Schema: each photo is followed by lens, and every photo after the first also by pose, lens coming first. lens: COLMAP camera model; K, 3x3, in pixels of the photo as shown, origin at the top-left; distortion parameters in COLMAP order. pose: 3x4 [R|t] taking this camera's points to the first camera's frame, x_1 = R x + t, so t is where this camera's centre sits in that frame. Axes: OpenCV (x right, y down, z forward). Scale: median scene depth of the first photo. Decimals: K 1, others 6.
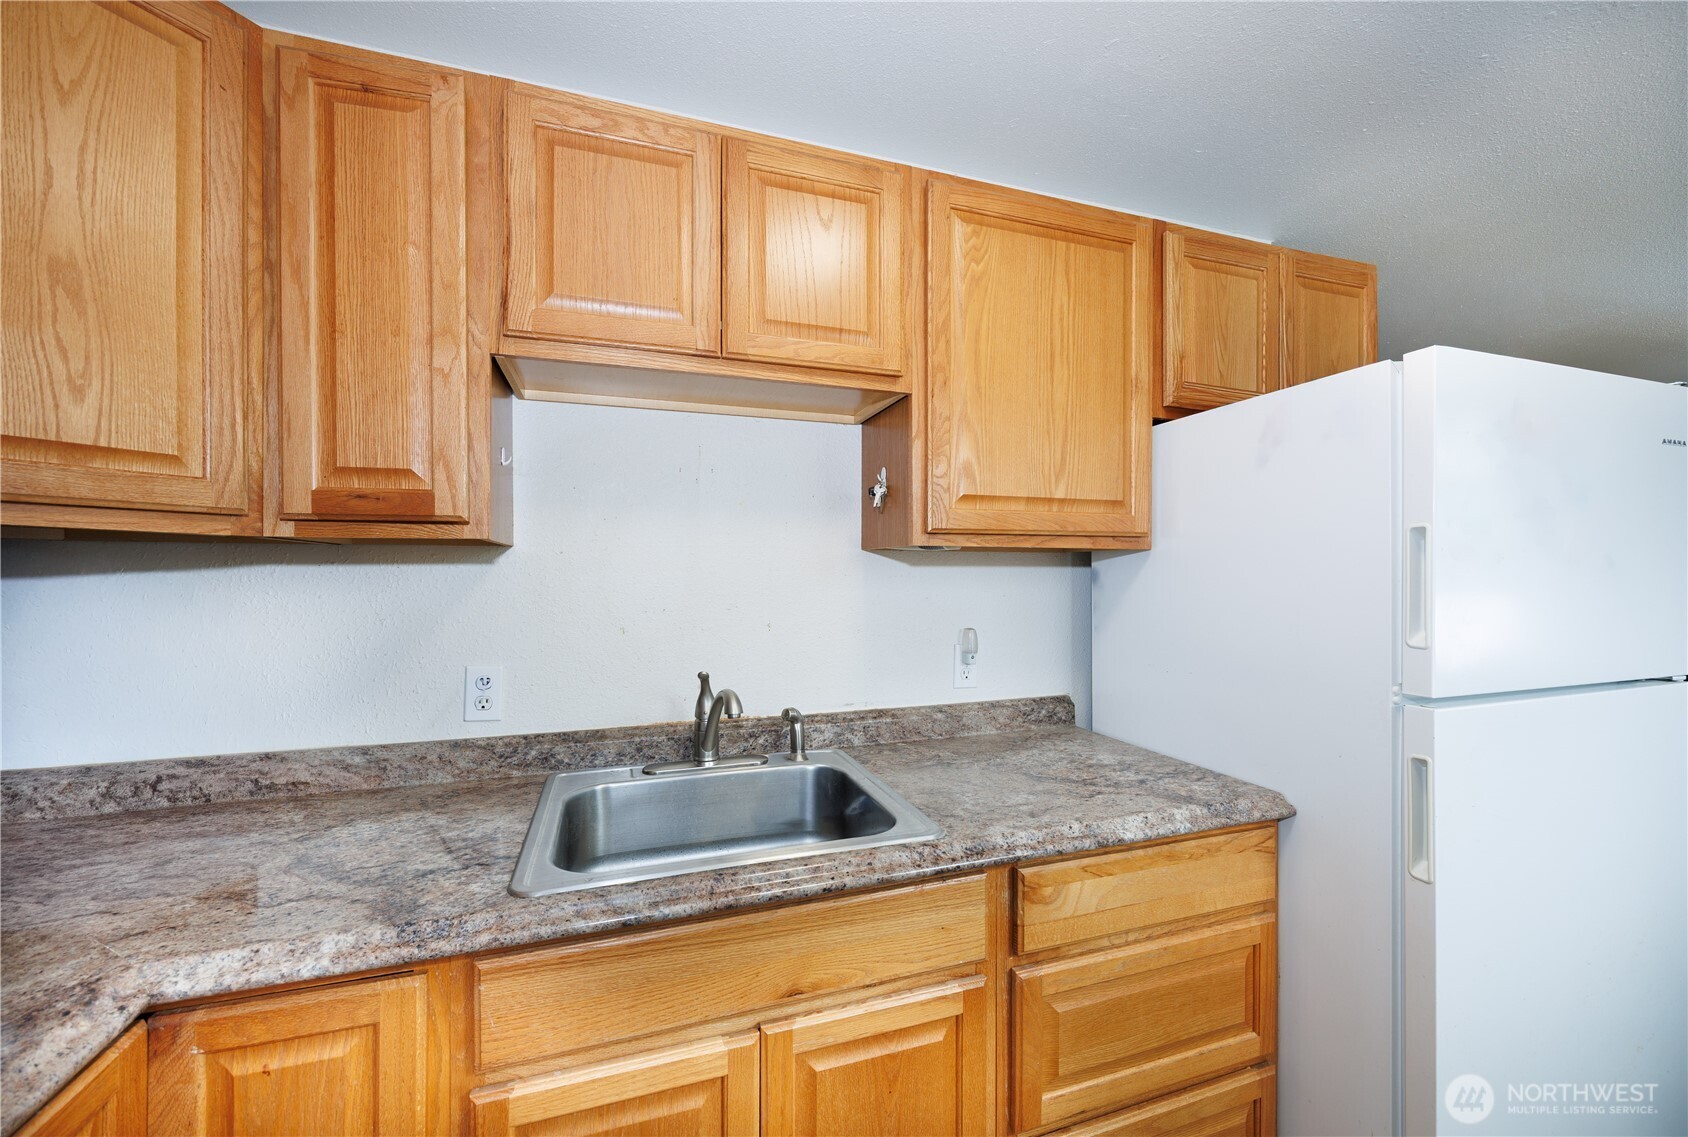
lens RADIAL K [[664.2, 0, 842.1], [0, 664.2, 577.1], [0, 0, 1]] dist [-0.001507, -0.000051]
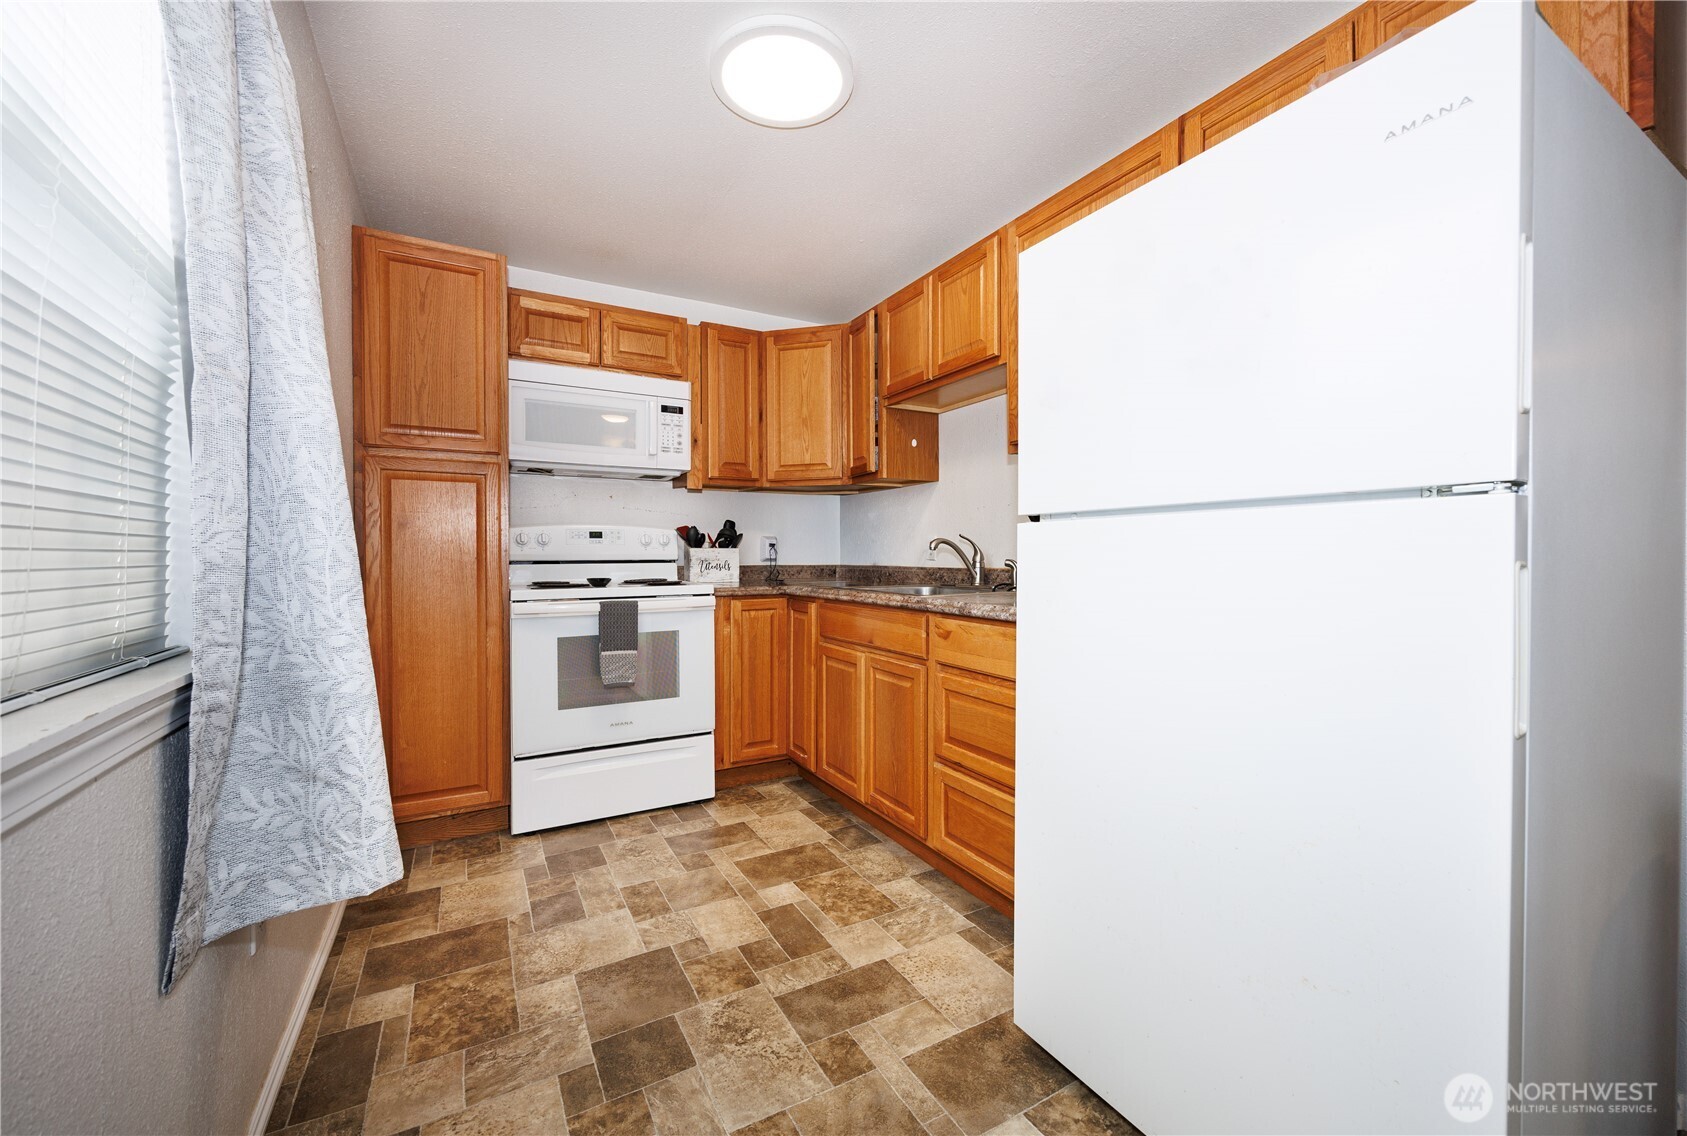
lens RADIAL K [[663.8, 0, 850.3], [0, 663.8, 555.9], [0, 0, 1]] dist [-0.001507, -0.000051]
pose [[0.188899, 0.001806, -0.981995, 1.641288], [0.002470, 0.999994, 0.002314, 0.198687], [0.981993, -0.002862, 0.188893, 0.306808]]
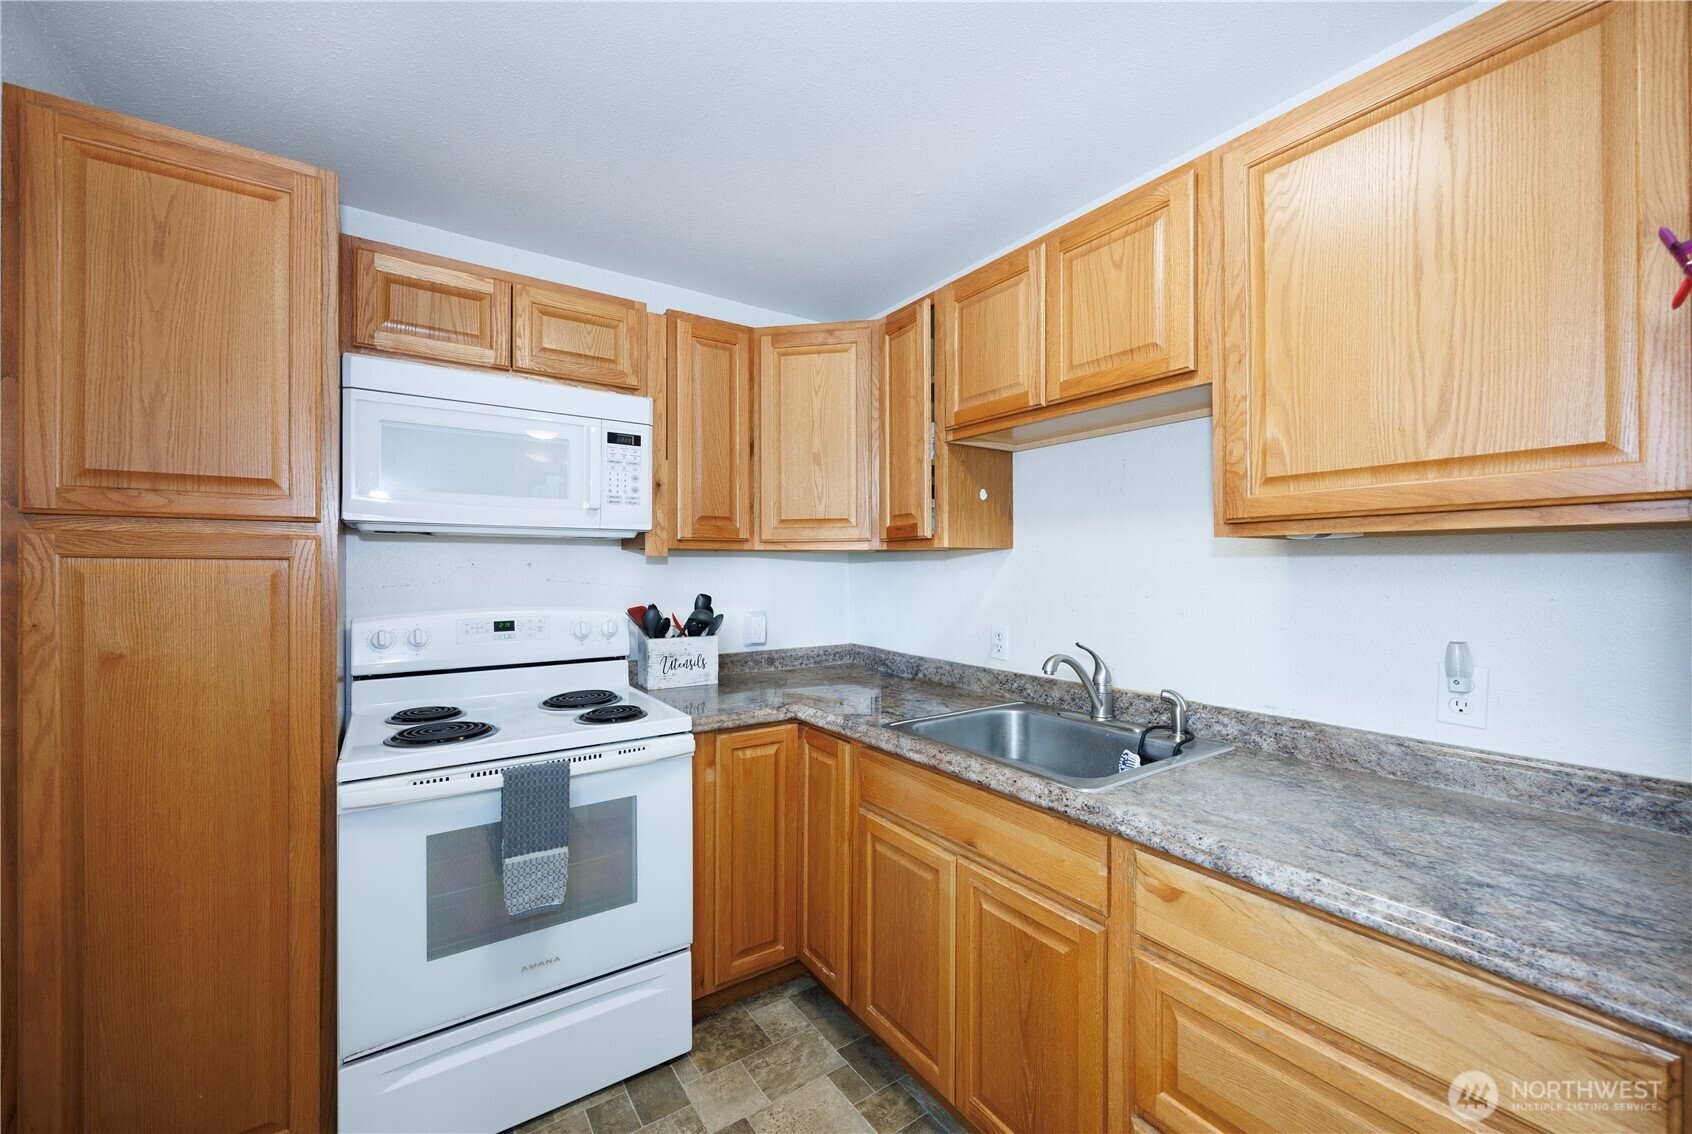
lens RADIAL K [[663.3, 0, 840.7], [0, 663.3, 565.2], [0, 0, 1]] dist [-0.001981, -0.000165]
pose [[0.267838, -0.001944, -0.963462, 0.895886], [-0.002025, 0.999995, -0.002580, -0.003113], [0.963462, 0.002642, 0.267833, 0.212496]]
